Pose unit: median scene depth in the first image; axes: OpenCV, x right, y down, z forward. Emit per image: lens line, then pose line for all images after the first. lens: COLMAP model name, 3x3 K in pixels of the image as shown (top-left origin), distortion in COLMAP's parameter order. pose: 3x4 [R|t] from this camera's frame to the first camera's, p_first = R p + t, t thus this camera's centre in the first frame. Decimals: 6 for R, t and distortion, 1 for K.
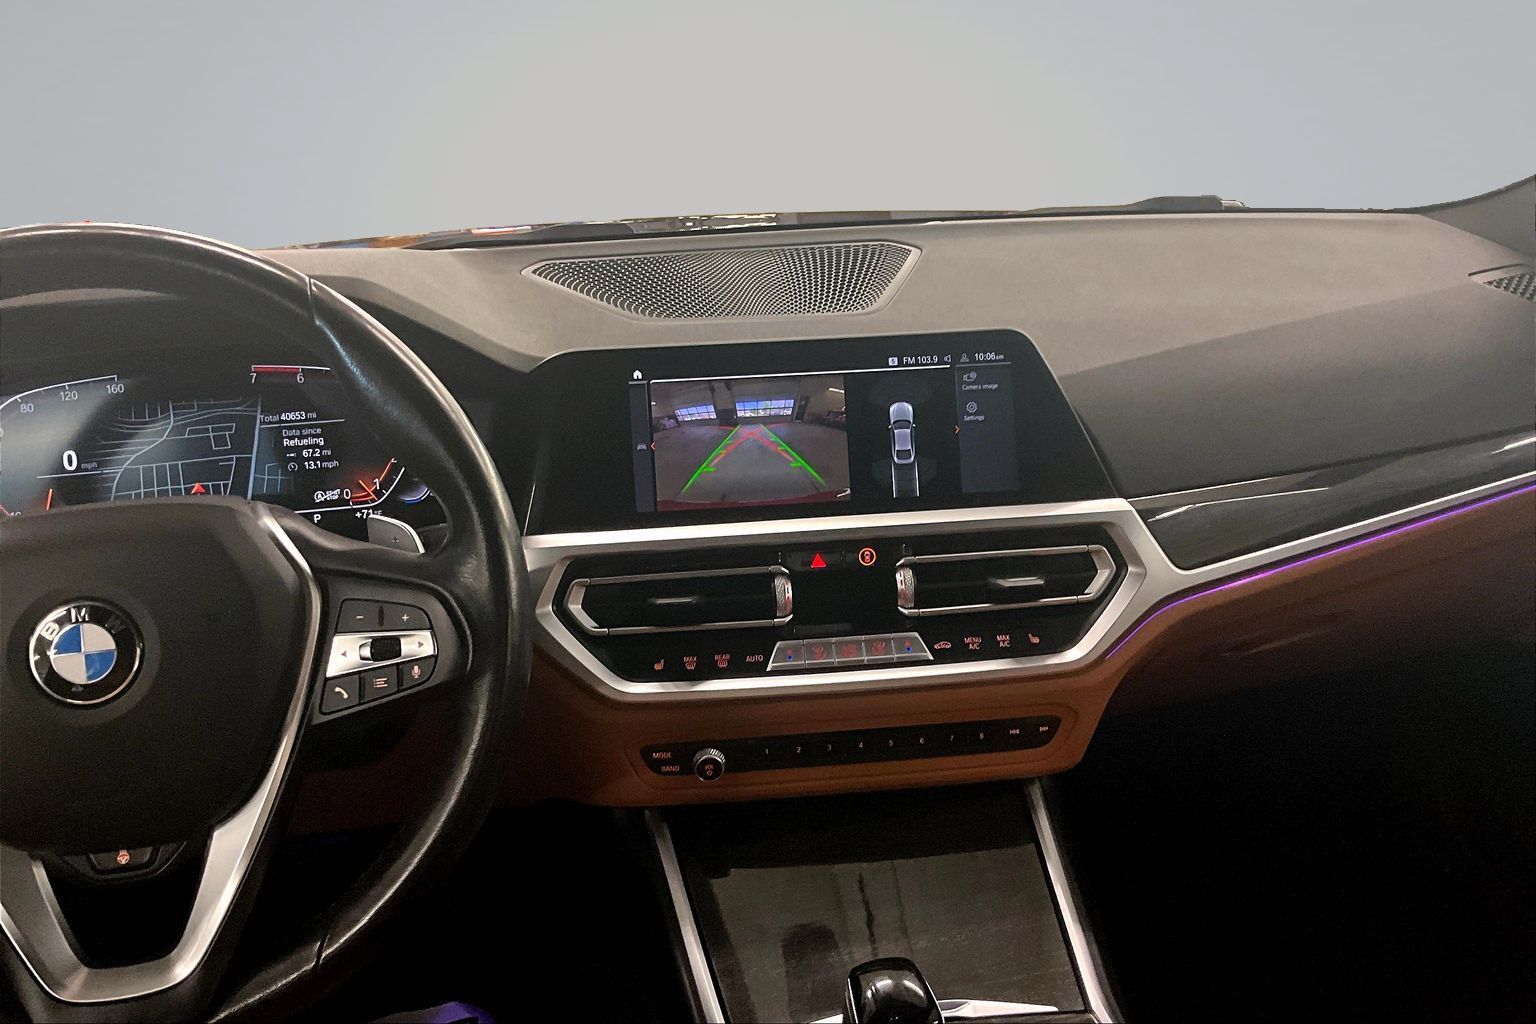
lens RADIAL K [[1265.2, 0, 762.0], [0, 1265.2, 514.2], [0, 0, 1]] dist [0.096883, -0.191219]
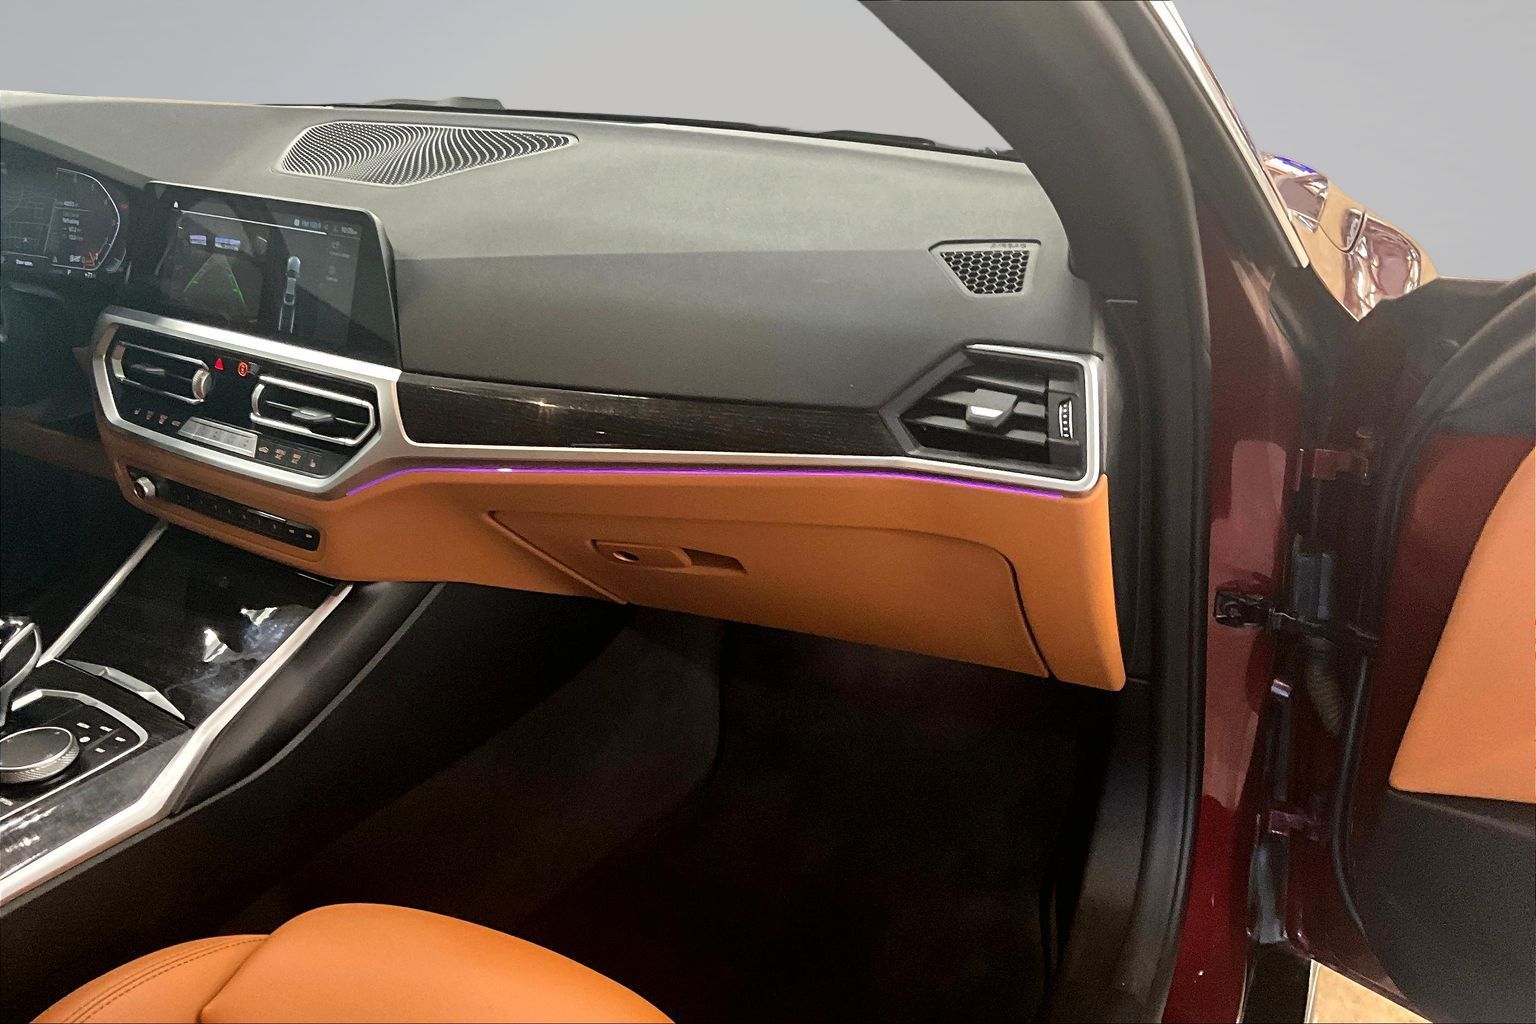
lens RADIAL K [[1265.2, 0, 770.0], [0, 1265.2, 526.1], [0, 0, 1]] dist [0.096883, -0.191219]
pose [[0.770660, 0.277812, -0.573502, 1.286219], [-0.219150, 0.960617, 0.170847, -0.152987], [0.598379, -0.005982, 0.801191, 0.270925]]
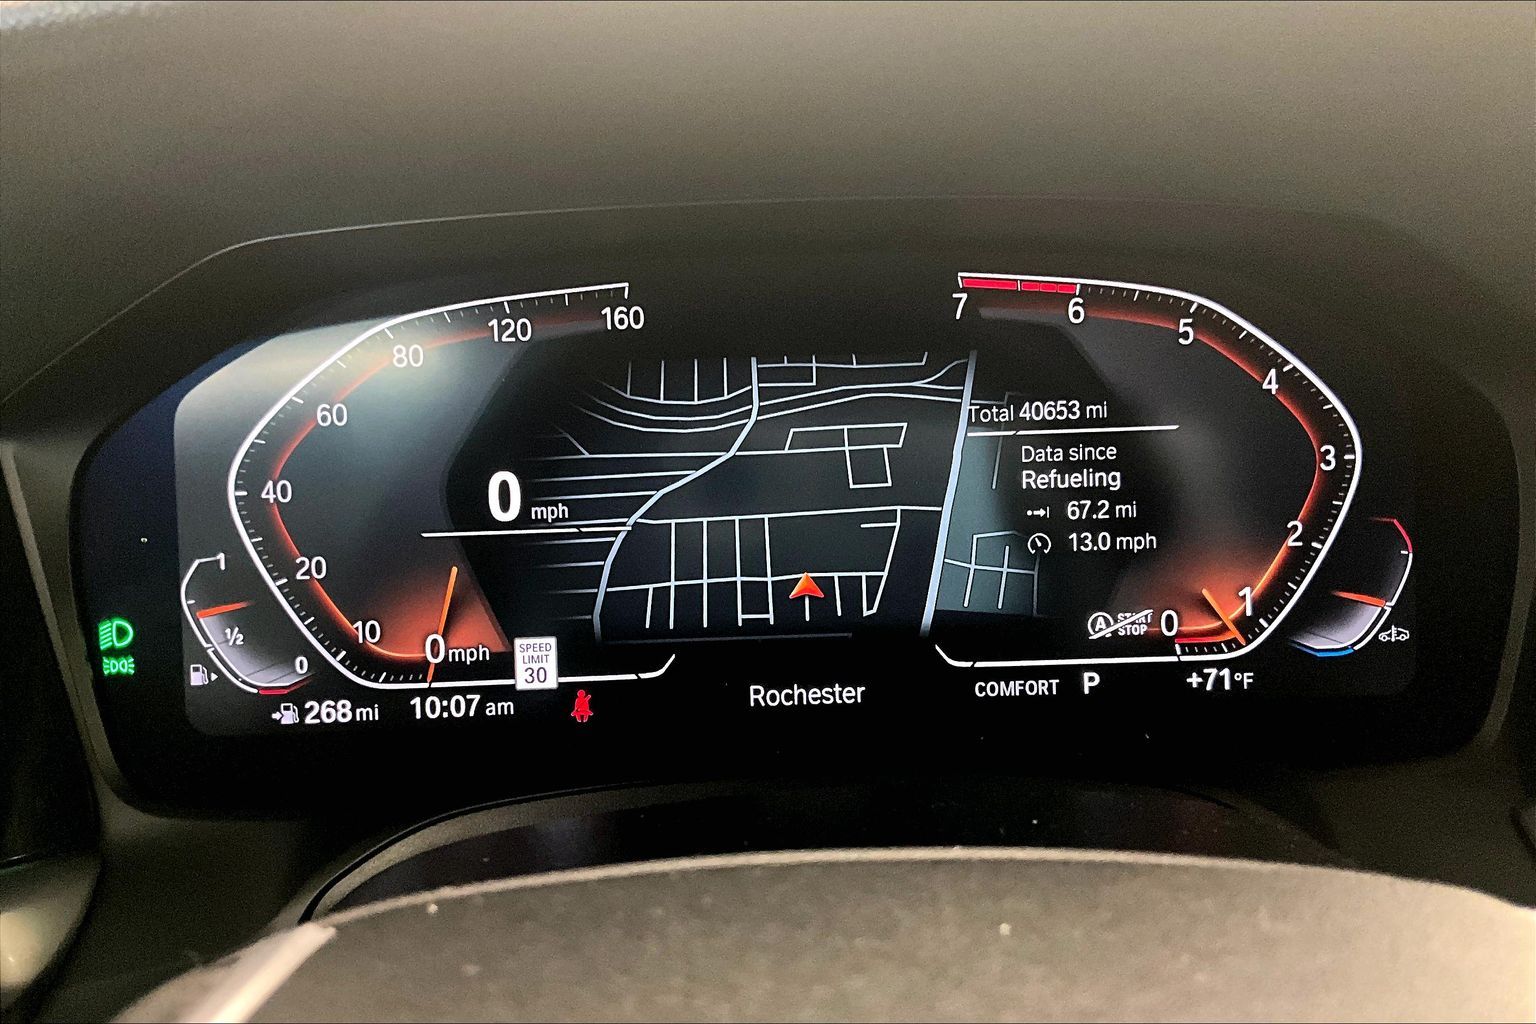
lens RADIAL K [[1265.2, 0, 783.0], [0, 1265.2, 510.8], [0, 0, 1]] dist [0.096883, -0.191219]
pose [[0.981021, 0.072786, -0.179720, -0.377799], [-0.066642, 0.996975, 0.039998, -0.057266], [0.182088, -0.027262, 0.982904, 0.619152]]
